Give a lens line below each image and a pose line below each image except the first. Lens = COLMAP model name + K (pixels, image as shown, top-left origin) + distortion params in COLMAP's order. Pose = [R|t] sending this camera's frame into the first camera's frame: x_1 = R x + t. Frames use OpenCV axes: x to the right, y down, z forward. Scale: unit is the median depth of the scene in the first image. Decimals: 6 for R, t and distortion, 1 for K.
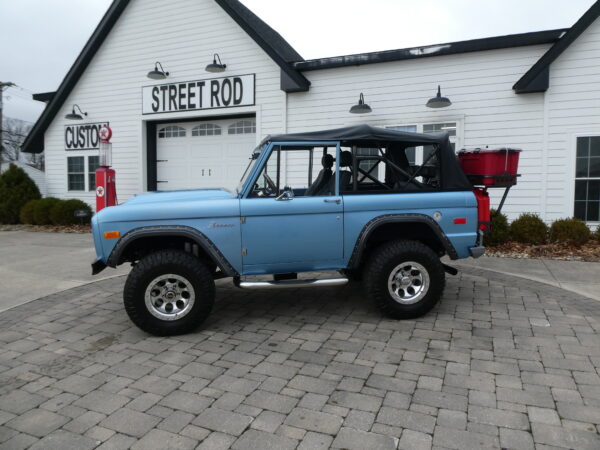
lens RADIAL K [[420.2, 0, 303.7], [0, 420.2, 226.7], [0, 0, 1]] dist [-0.024284, 0.005636]
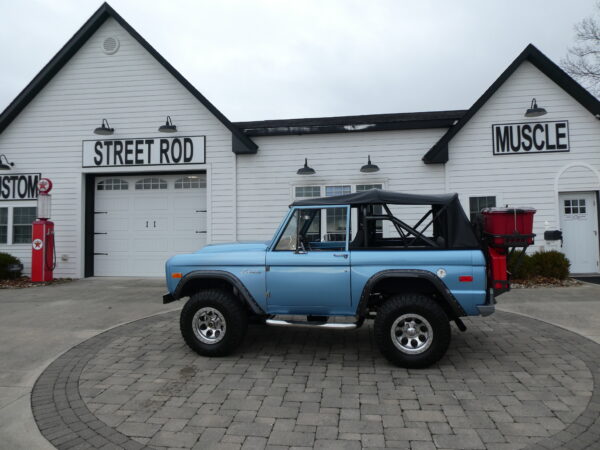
lens RADIAL K [[420.2, 0, 304.1], [0, 420.2, 226.6], [0, 0, 1]] dist [-0.024284, 0.005636]
pose [[0.960595, -0.008613, 0.277819, -0.197128], [0.039517, 0.993599, -0.105832, 0.001461], [-0.275130, 0.112640, 0.954786, -0.116719]]
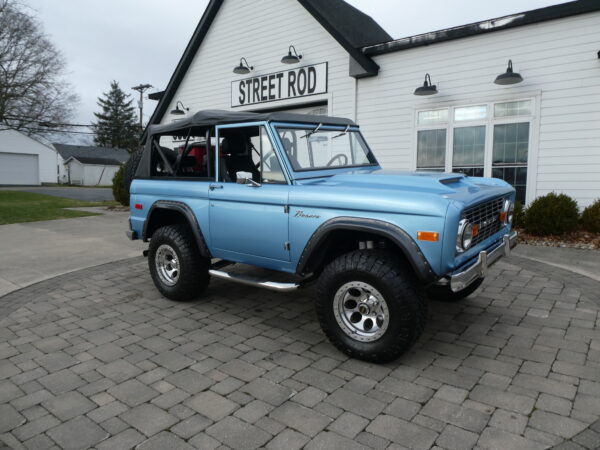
lens RADIAL K [[420.2, 0, 300.8], [0, 420.2, 224.6], [0, 0, 1]] dist [-0.024284, 0.005636]
pose [[0.959478, 0.027943, -0.280395, 0.135580], [-0.021442, 0.999426, 0.026229, 0.009016], [0.280967, -0.019154, 0.959526, -0.013194]]
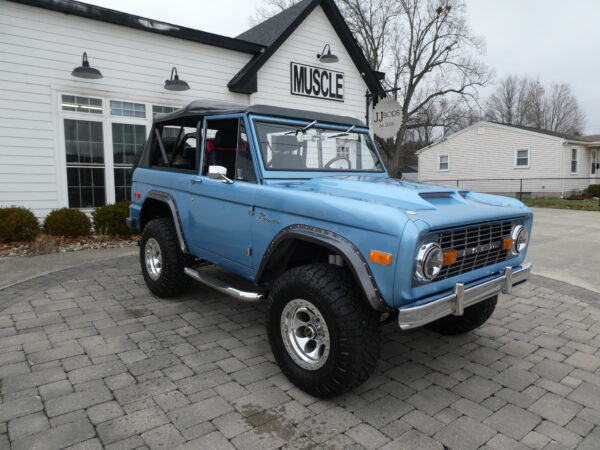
lens RADIAL K [[420.2, 0, 305.6], [0, 420.2, 225.5], [0, 0, 1]] dist [-0.024284, 0.005636]
pose [[0.458399, -0.093077, 0.883859, -0.389937], [0.069900, 0.995196, 0.068549, -0.017041], [-0.885993, 0.030359, 0.462703, 0.268653]]
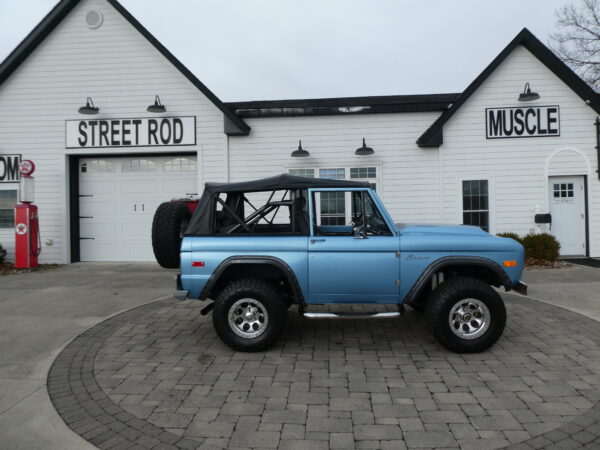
lens RADIAL K [[420.2, 0, 304.7], [0, 420.2, 225.9], [0, 0, 1]] dist [-0.024284, 0.005636]
pose [[0.943751, -0.022098, 0.329917, -0.240028], [0.046071, 0.996820, -0.065021, -0.002320], [-0.327431, 0.076563, 0.941768, -0.093139]]
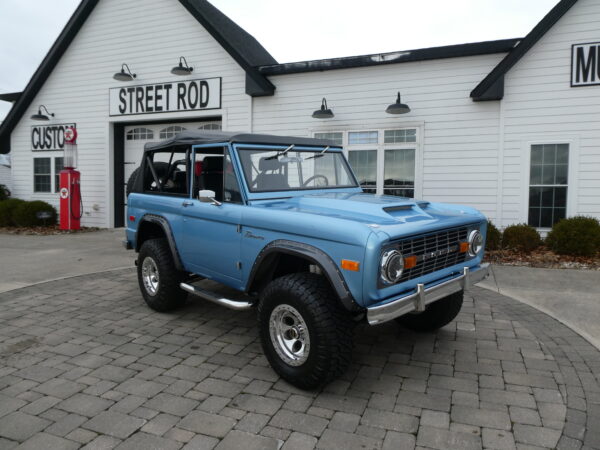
lens RADIAL K [[420.2, 0, 304.0], [0, 420.2, 226.6], [0, 0, 1]] dist [-0.024284, 0.005636]
pose [[0.999491, 0.009189, 0.030562, 0.060945], [-0.008828, 0.999890, -0.011917, 0.001587], [-0.030669, 0.011642, 0.999462, -0.001055]]
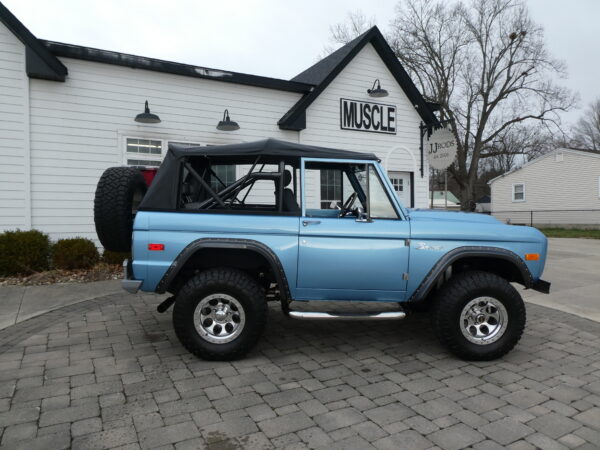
lens RADIAL K [[420.2, 0, 304.9], [0, 420.2, 225.4], [0, 0, 1]] dist [-0.024284, 0.005636]
pose [[0.610000, -0.026392, 0.791961, -0.361478], [0.065278, 0.997722, -0.017030, -0.016268], [-0.789708, 0.062086, 0.610334, 0.202974]]
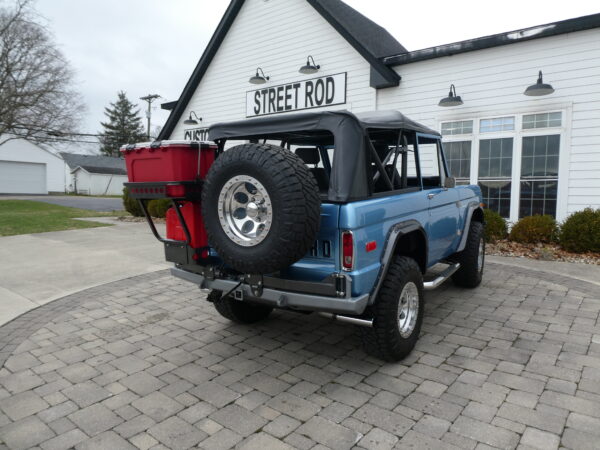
lens RADIAL K [[420.2, 0, 301.8], [0, 420.2, 225.5], [0, 0, 1]] dist [-0.024284, 0.005636]
pose [[0.957797, 0.028536, -0.286026, 0.090290], [-0.028748, 0.999581, 0.003458, 0.004030], [0.286004, 0.004911, 0.958216, 0.003980]]
